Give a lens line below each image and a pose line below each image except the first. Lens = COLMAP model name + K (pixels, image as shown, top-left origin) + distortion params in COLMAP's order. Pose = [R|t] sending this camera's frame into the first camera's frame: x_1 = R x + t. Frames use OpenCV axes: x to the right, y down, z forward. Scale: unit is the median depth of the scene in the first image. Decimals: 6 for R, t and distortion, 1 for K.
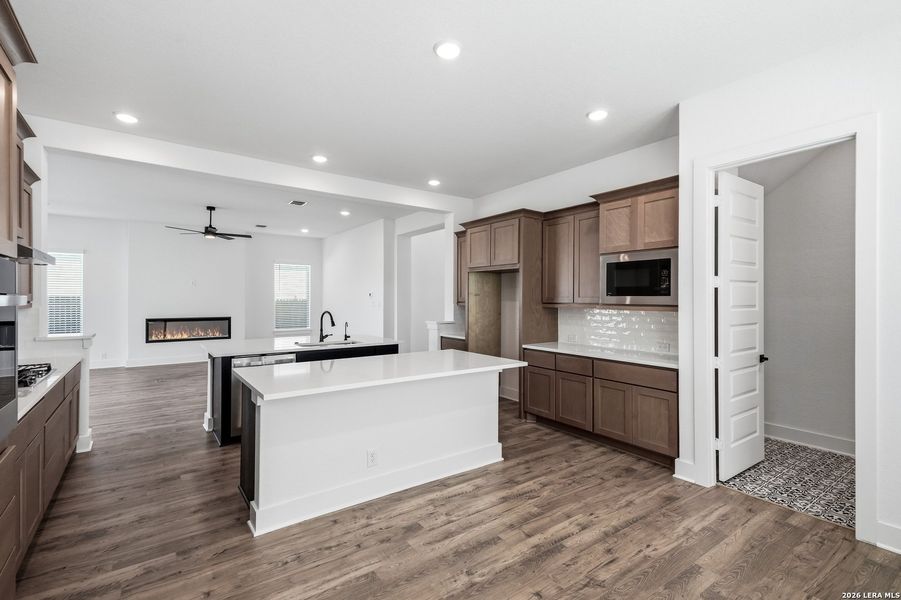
lens RADIAL K [[413.3, 0, 450.5], [0, 413.3, 300.0], [0, 0, 1]] dist [0.047029, -0.021436]
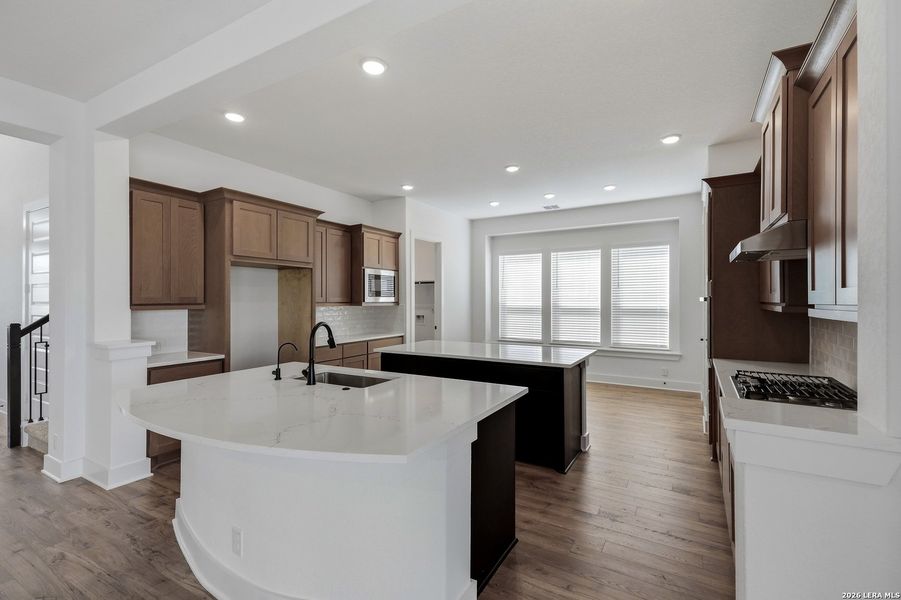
lens RADIAL K [[410.7, 0, 447.6], [0, 410.7, 296.6], [0, 0, 1]] dist [0.054829, -0.019856]
pose [[-0.404018, 0.005443, 0.914735, -1.371601], [0.002968, 0.999985, -0.004640, -0.004835], [-0.914746, 0.000840, -0.404028, 1.717063]]
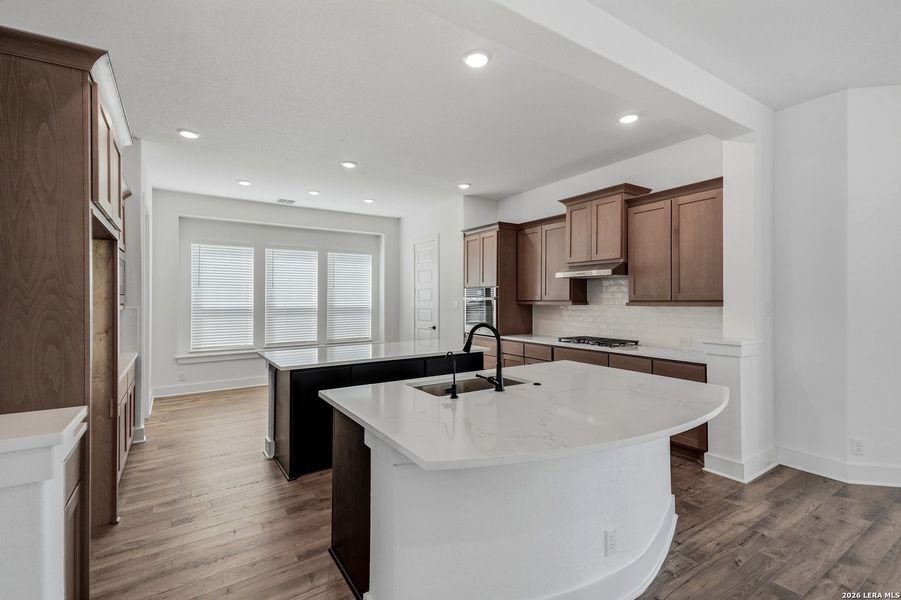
lens RADIAL K [[410.7, 0, 447.6], [0, 410.7, 296.6], [0, 0, 1]] dist [0.054829, -0.019856]
pose [[-0.998531, 0.001355, 0.054160, -0.453659], [0.001204, 0.999995, -0.002821, -0.005278], [-0.054163, -0.002751, -0.998528, 2.391017]]
